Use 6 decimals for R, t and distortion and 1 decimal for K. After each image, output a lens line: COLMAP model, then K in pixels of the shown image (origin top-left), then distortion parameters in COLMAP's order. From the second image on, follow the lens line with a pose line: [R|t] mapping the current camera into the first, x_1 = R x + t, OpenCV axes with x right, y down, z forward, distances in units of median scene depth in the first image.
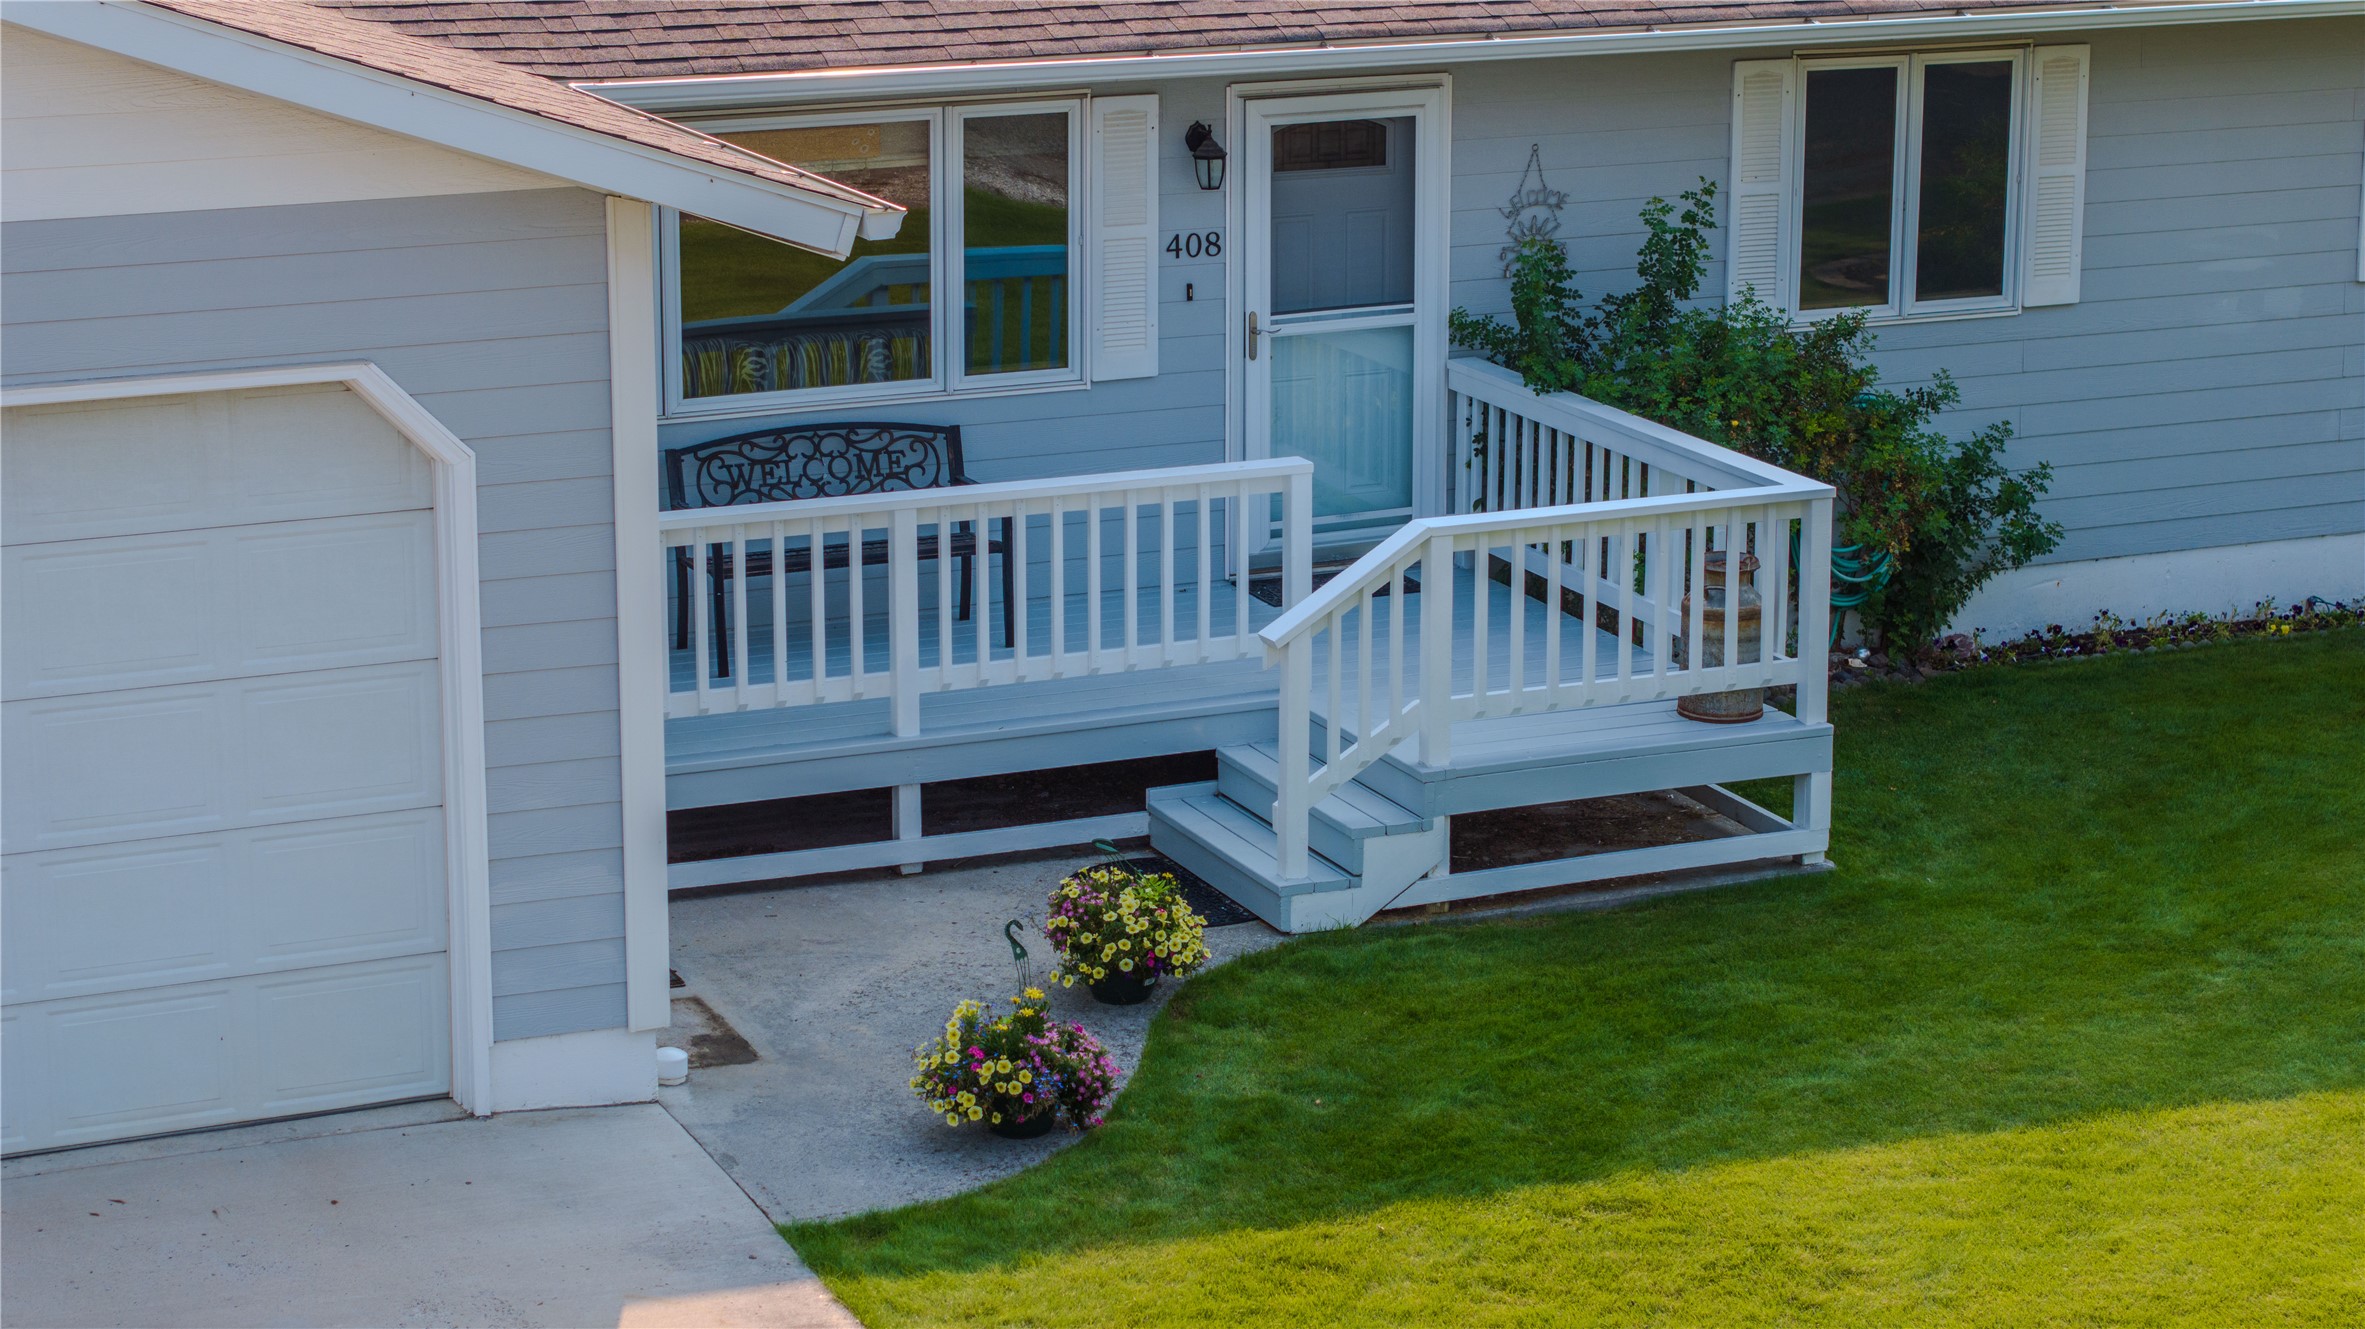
lens RADIAL K [[4765.8, 0, 1182.5], [0, 4765.8, 664.5], [0, 0, 1]] dist [-0.107829, -0.167846]
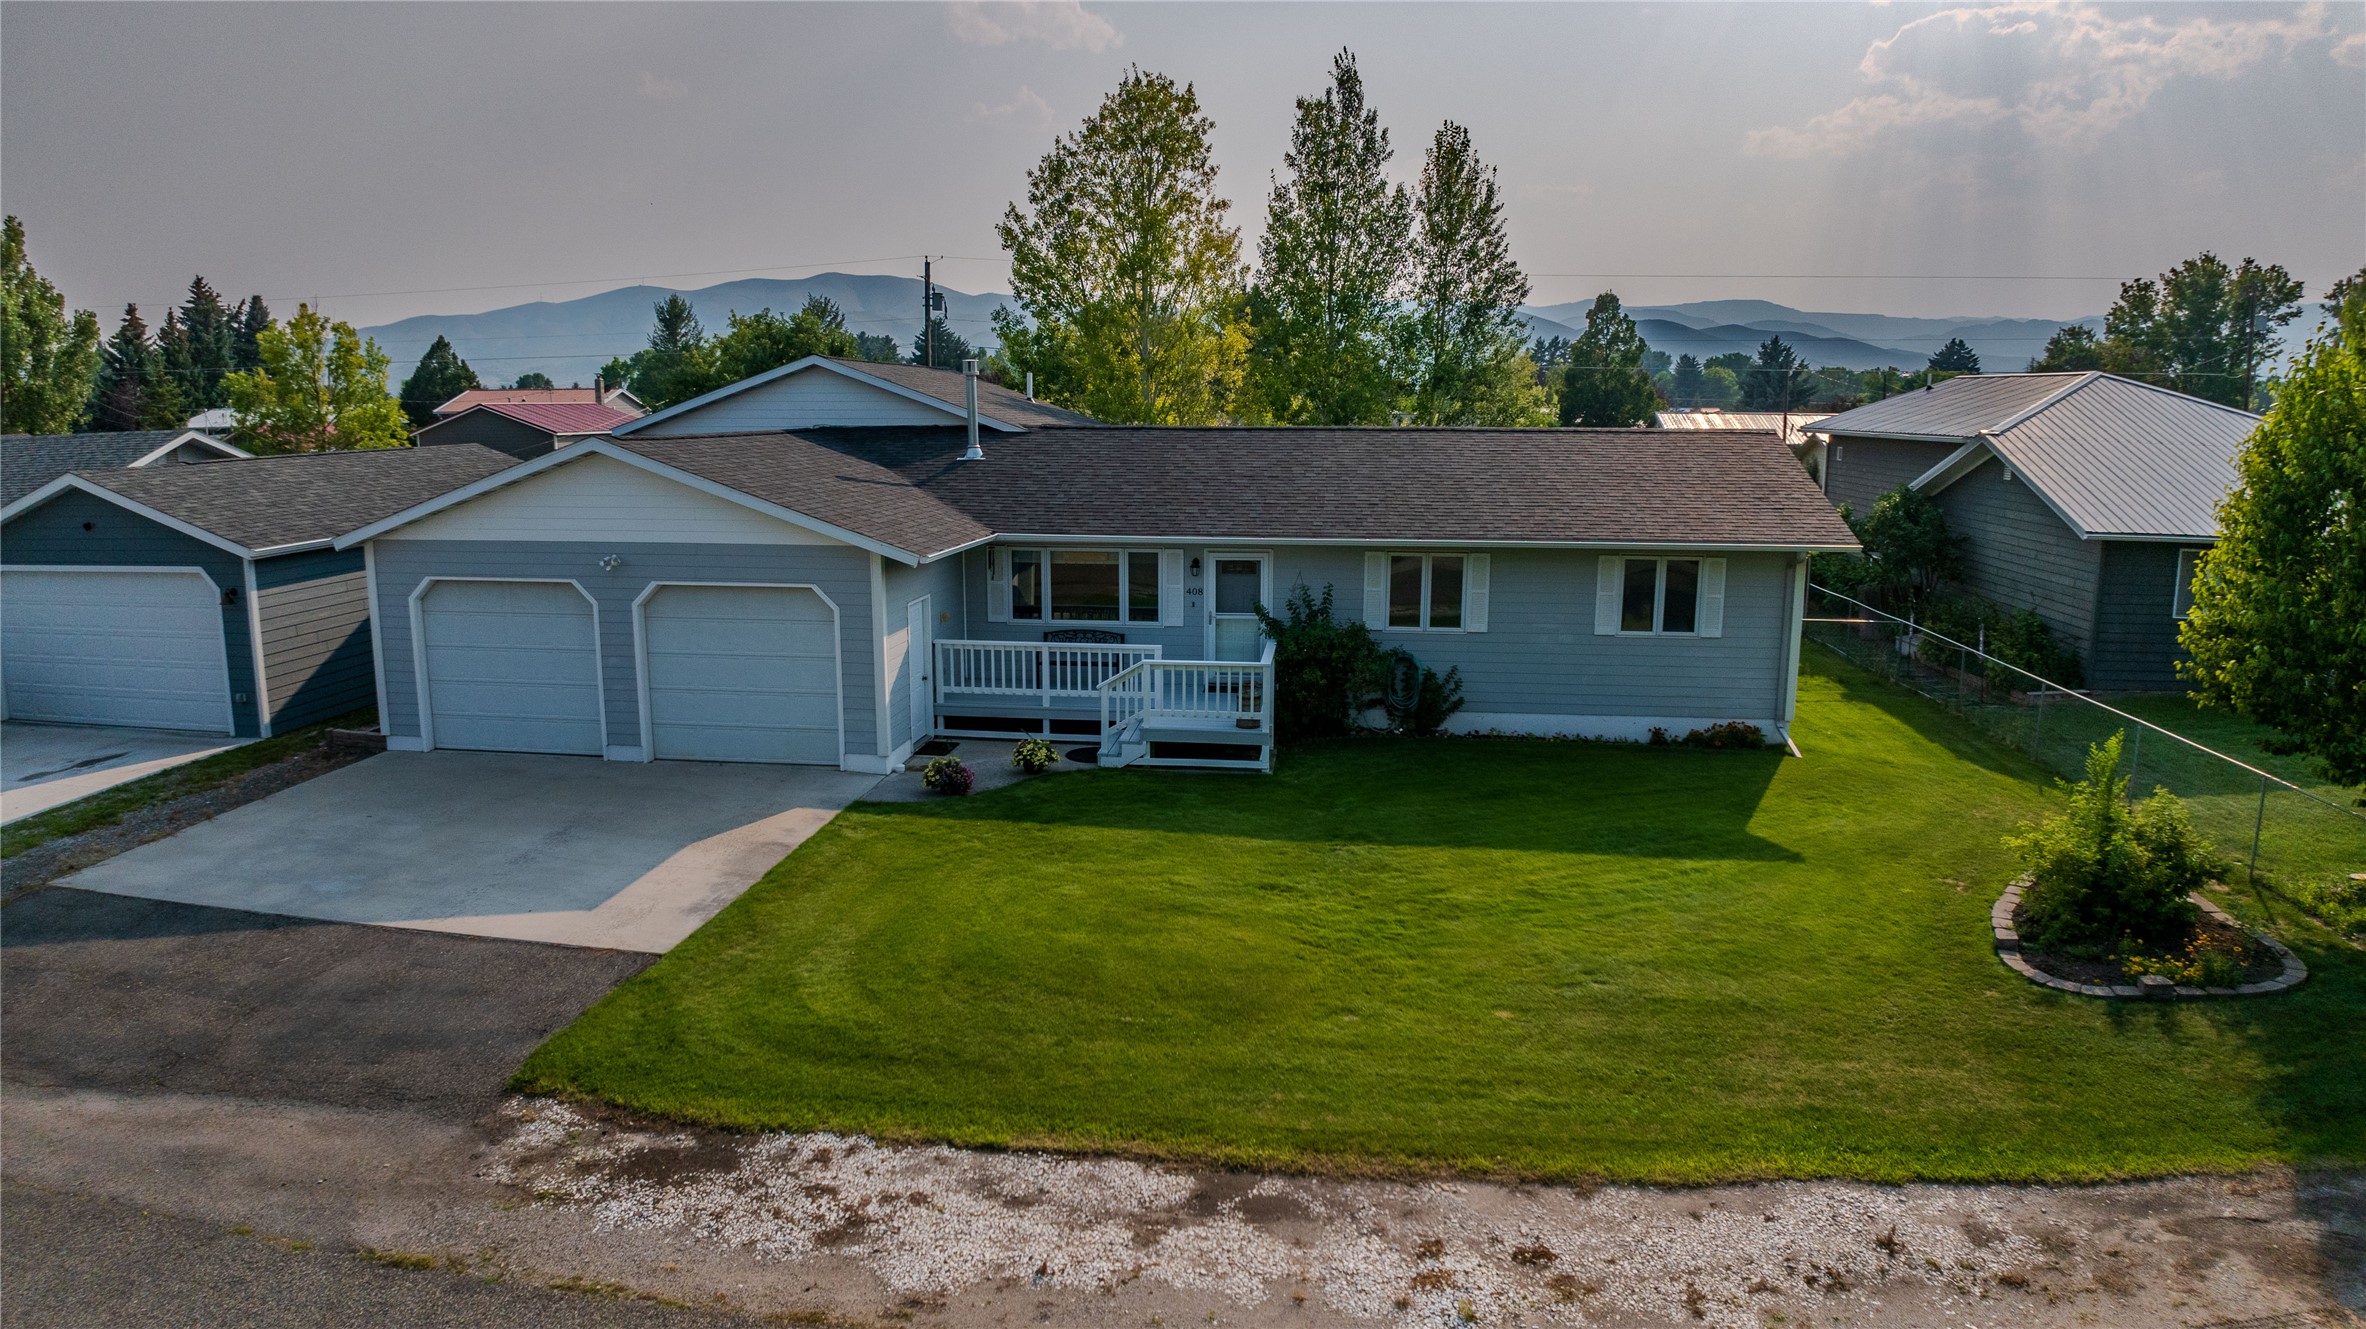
lens RADIAL K [[1431.4, 0, 1182.7], [0, 1431.4, 641.8], [0, 0, 1]] dist [-0.081817, -0.048470]
pose [[0.861048, 0.081519, -0.501947, 0.603145], [-0.125918, 0.990507, -0.055137, 0.013048], [0.492688, 0.110680, 0.863139, 0.059801]]
